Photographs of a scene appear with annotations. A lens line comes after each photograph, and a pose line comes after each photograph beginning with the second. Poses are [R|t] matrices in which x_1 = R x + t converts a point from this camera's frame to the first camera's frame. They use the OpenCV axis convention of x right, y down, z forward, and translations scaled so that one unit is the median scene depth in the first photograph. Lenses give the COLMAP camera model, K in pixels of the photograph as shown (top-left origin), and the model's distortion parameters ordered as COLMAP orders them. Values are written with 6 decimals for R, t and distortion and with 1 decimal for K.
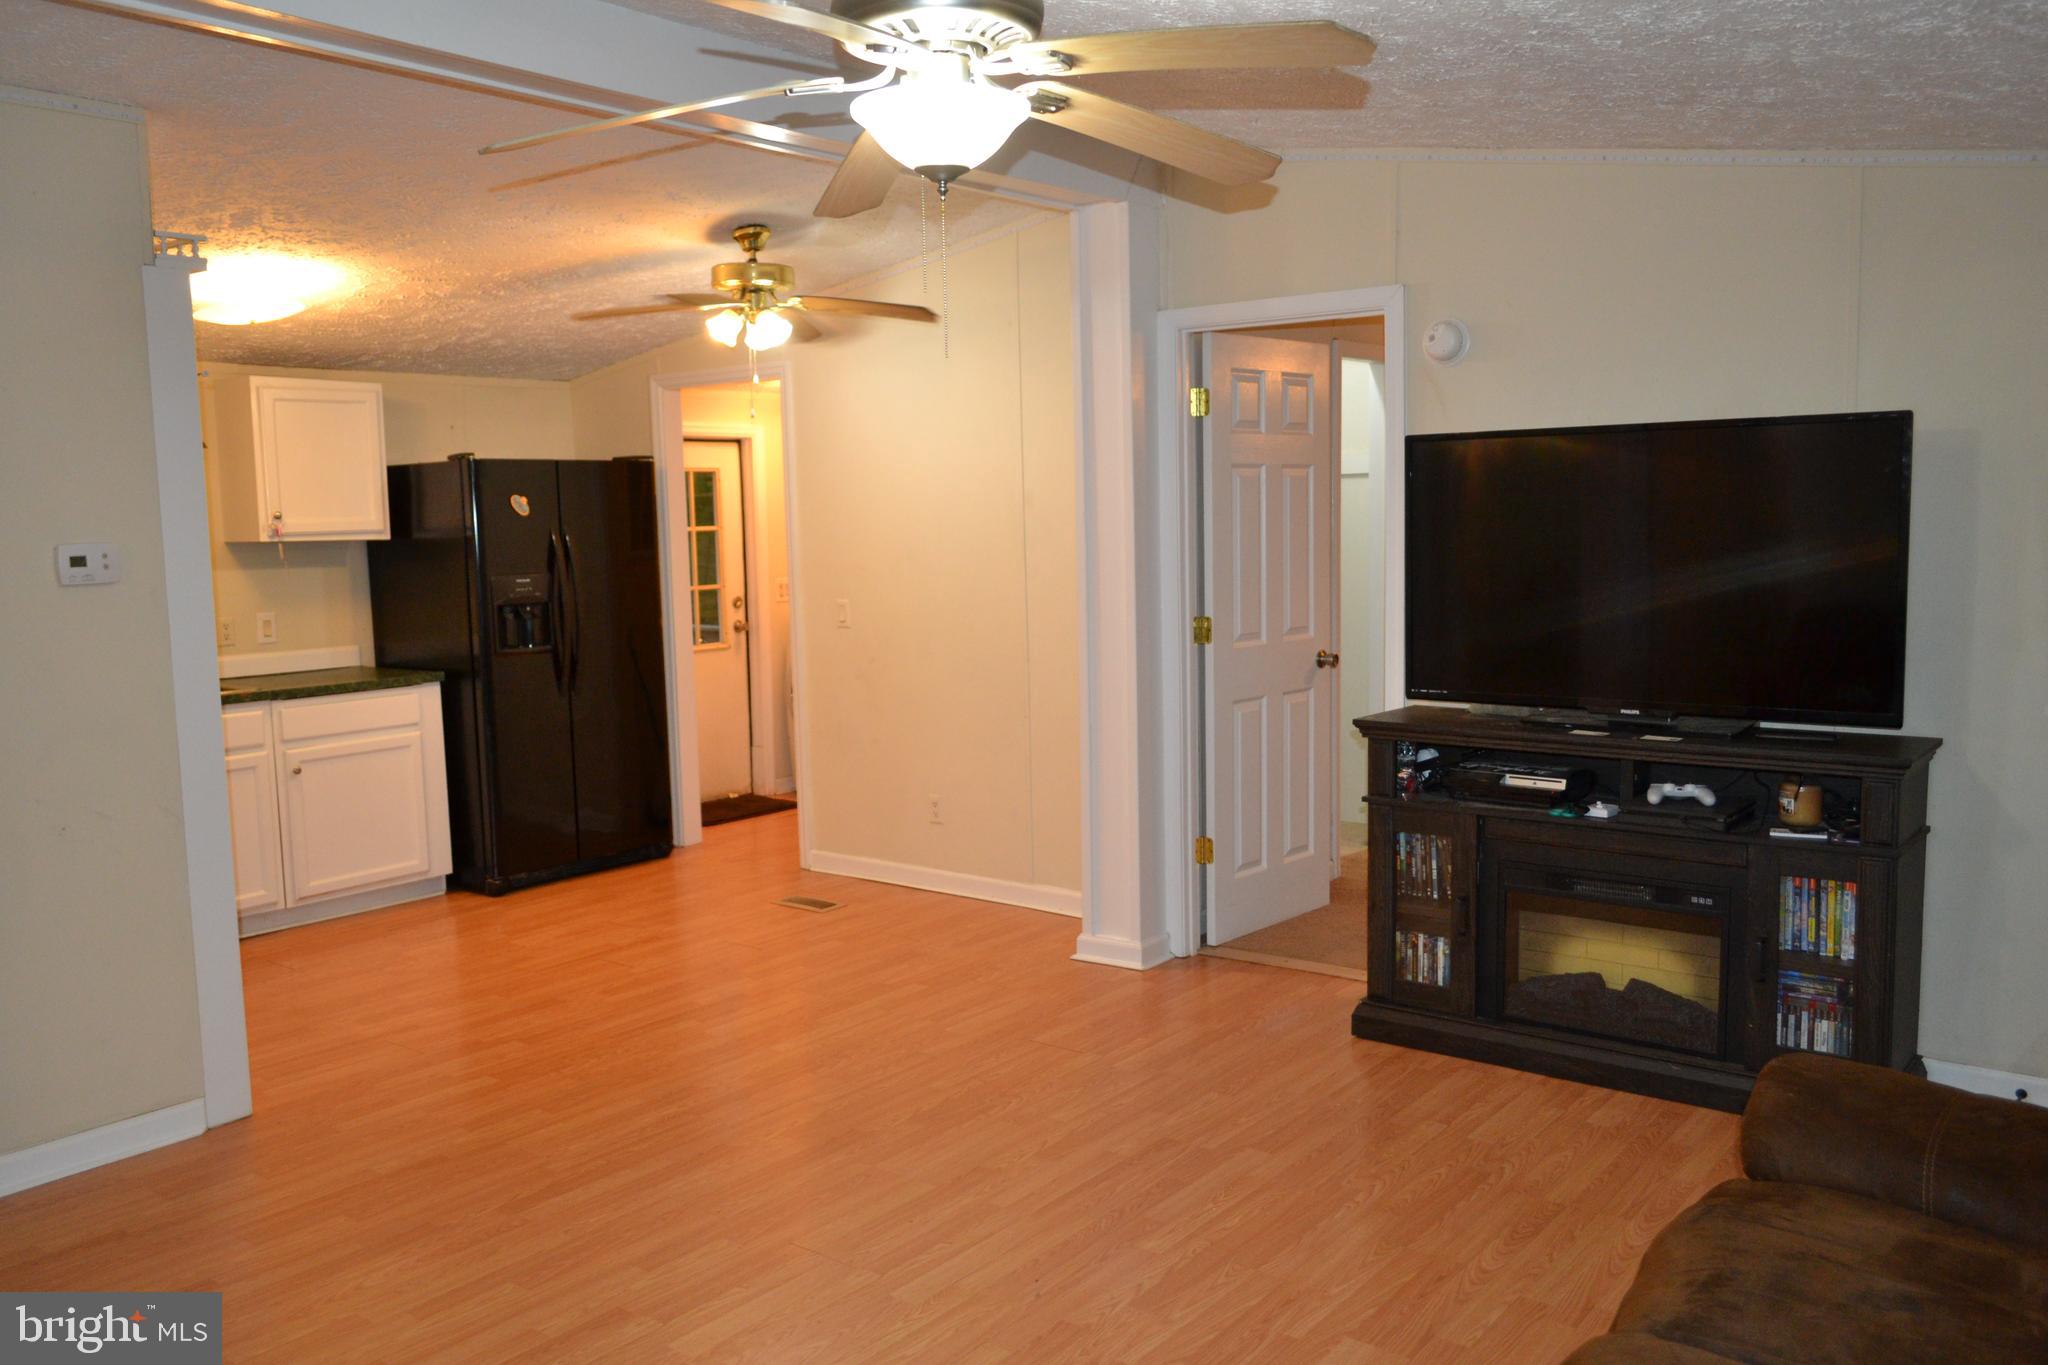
lens RADIAL K [[1610.8, 0, 1019.8], [0, 1610.8, 685.7], [0, 0, 1]] dist [-0.008436, -0.010569]
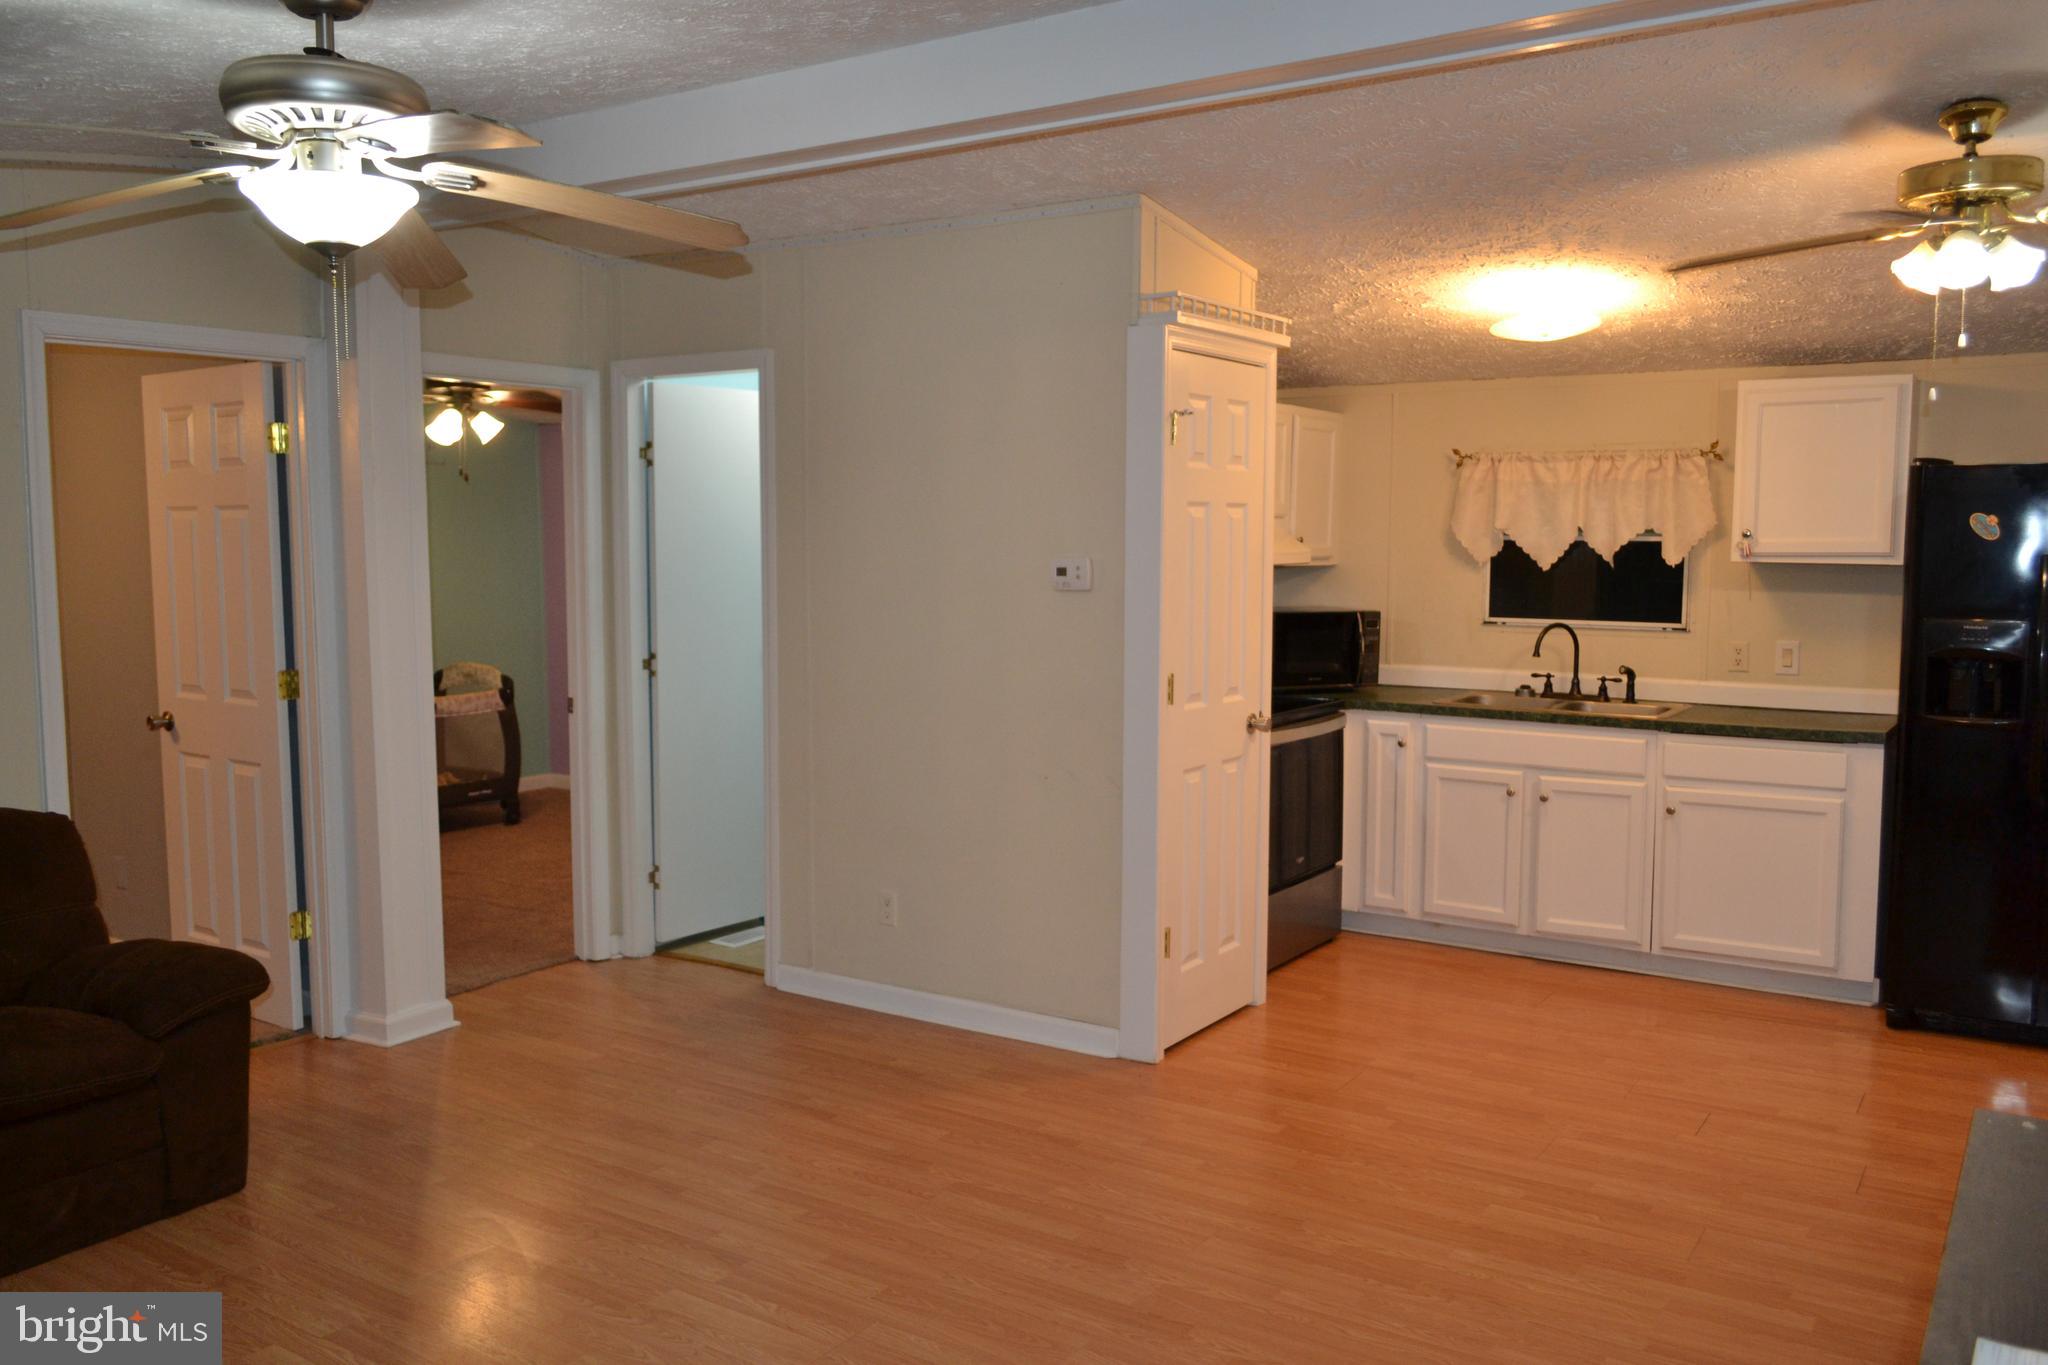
lens RADIAL K [[1610.8, 0, 1019.8], [0, 1610.8, 685.7], [0, 0, 1]] dist [-0.008436, -0.010569]
pose [[0.084142, 0.114523, -0.989851, 0.591738], [-0.109301, 0.988440, 0.105069, -0.103302], [0.990441, 0.099351, 0.095687, 0.745463]]
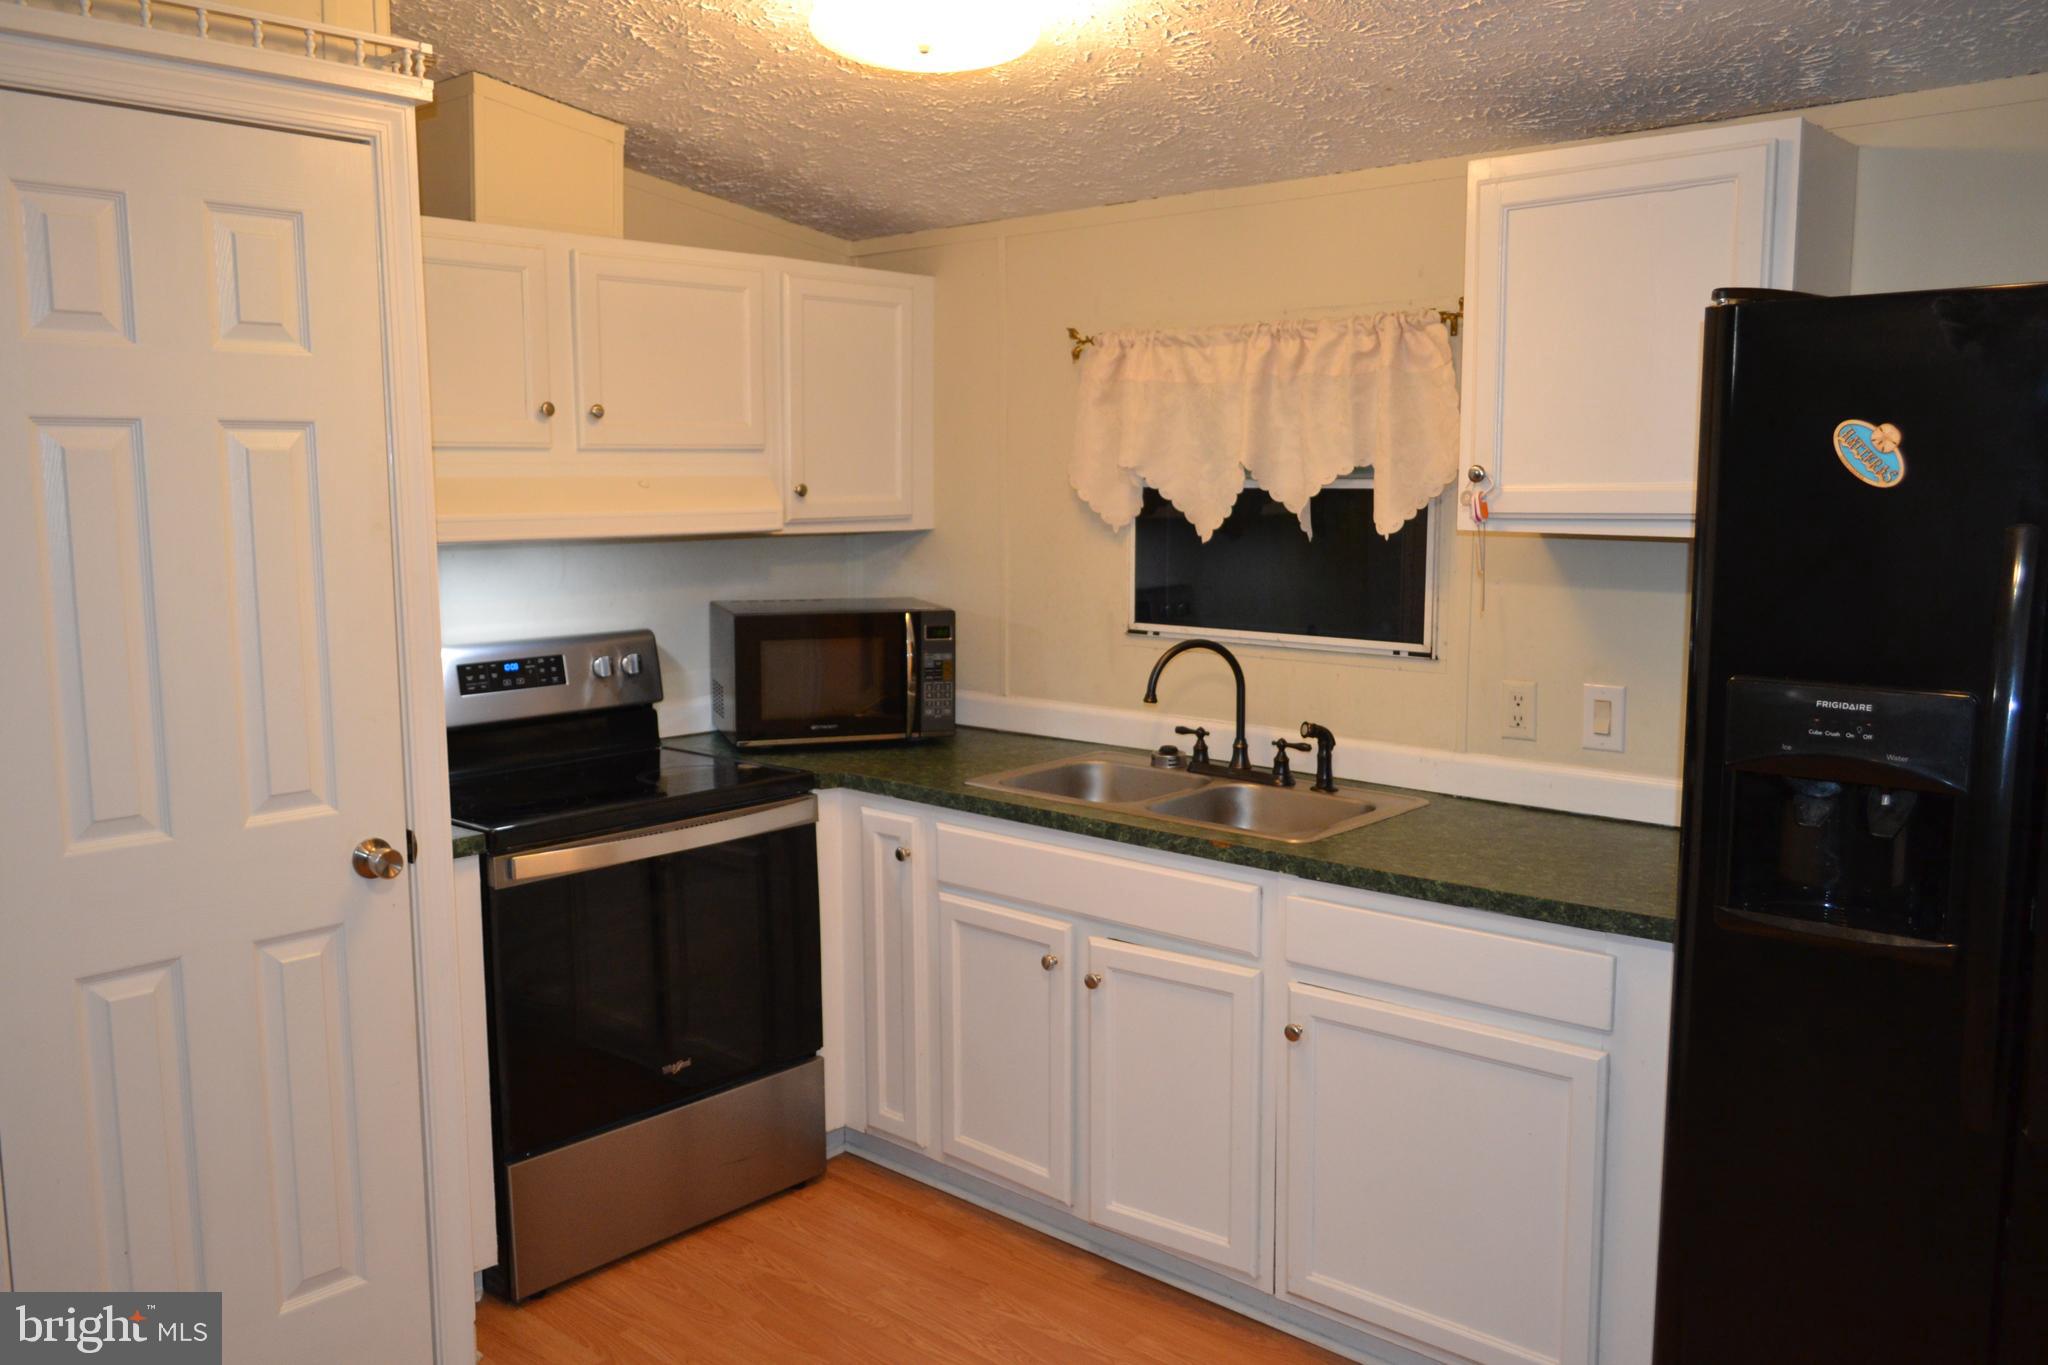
lens RADIAL K [[1610.8, 0, 1019.8], [0, 1610.8, 685.7], [0, 0, 1]] dist [-0.008436, -0.010569]
pose [[-0.060049, 0.149869, -0.986881, -0.007065], [-0.099815, 0.982808, 0.155324, -0.151261], [0.993192, 0.107833, -0.044058, 1.299503]]
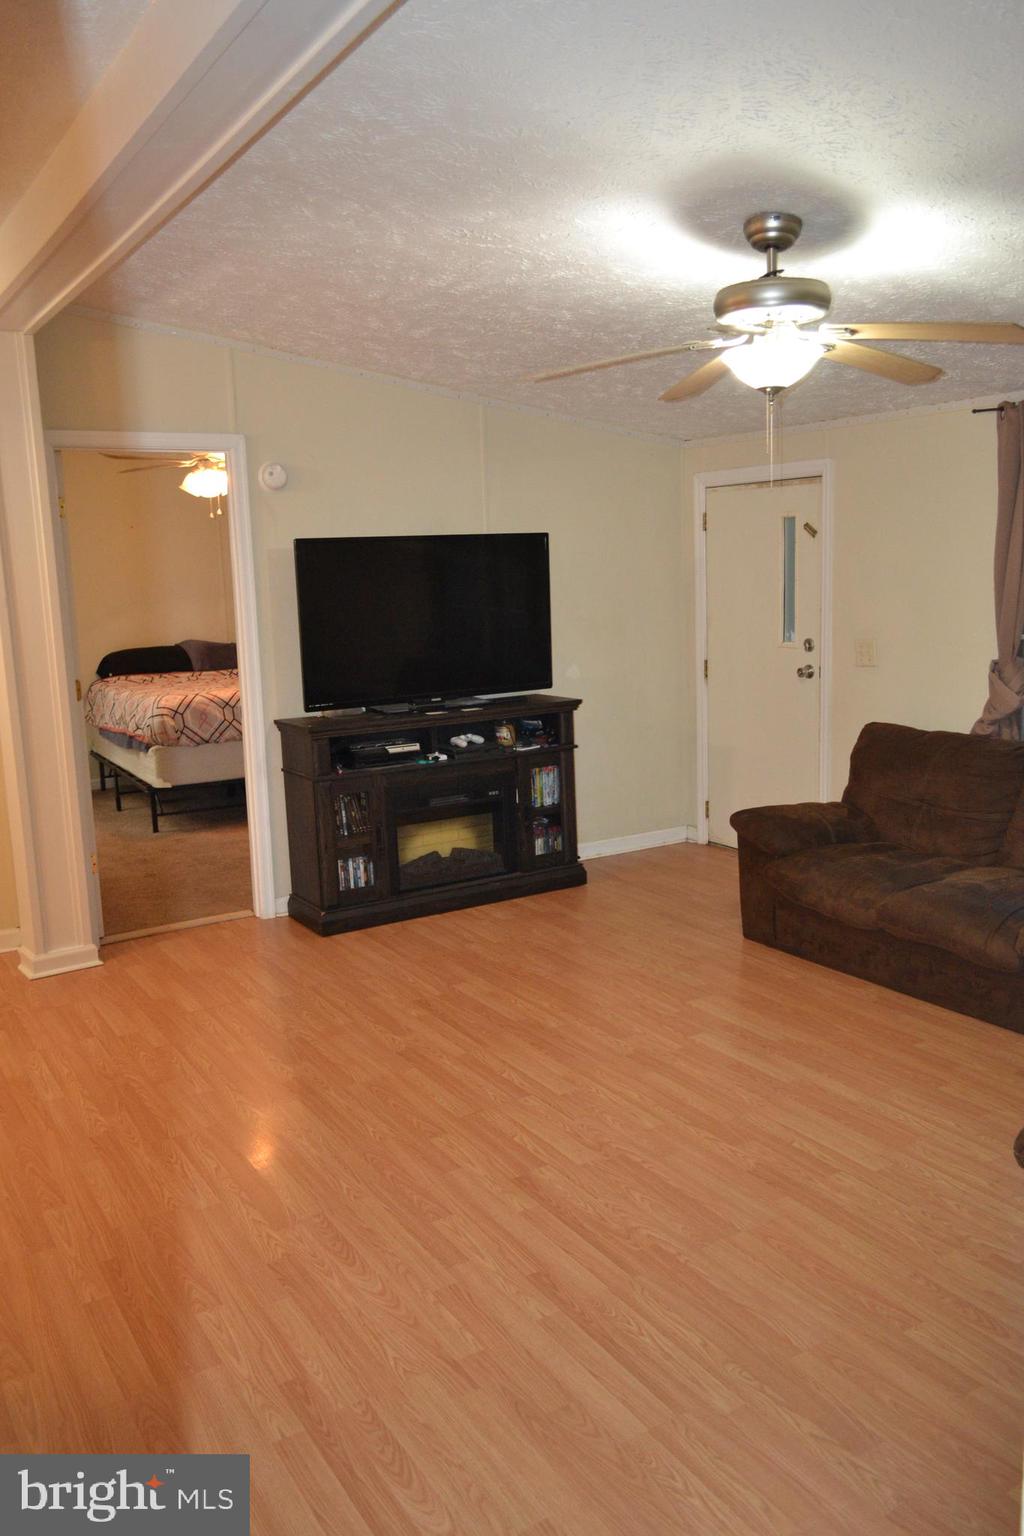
lens RADIAL K [[1208.1, 0, 512.0], [0, 1208.1, 768.0], [0, 0, 1]] dist [-0.008436, -0.010569]
pose [[0.343821, -0.147002, 0.927457, -0.808558], [0.127106, 0.985866, 0.109140, -0.042484], [-0.930393, 0.080361, 0.357647, 0.440700]]
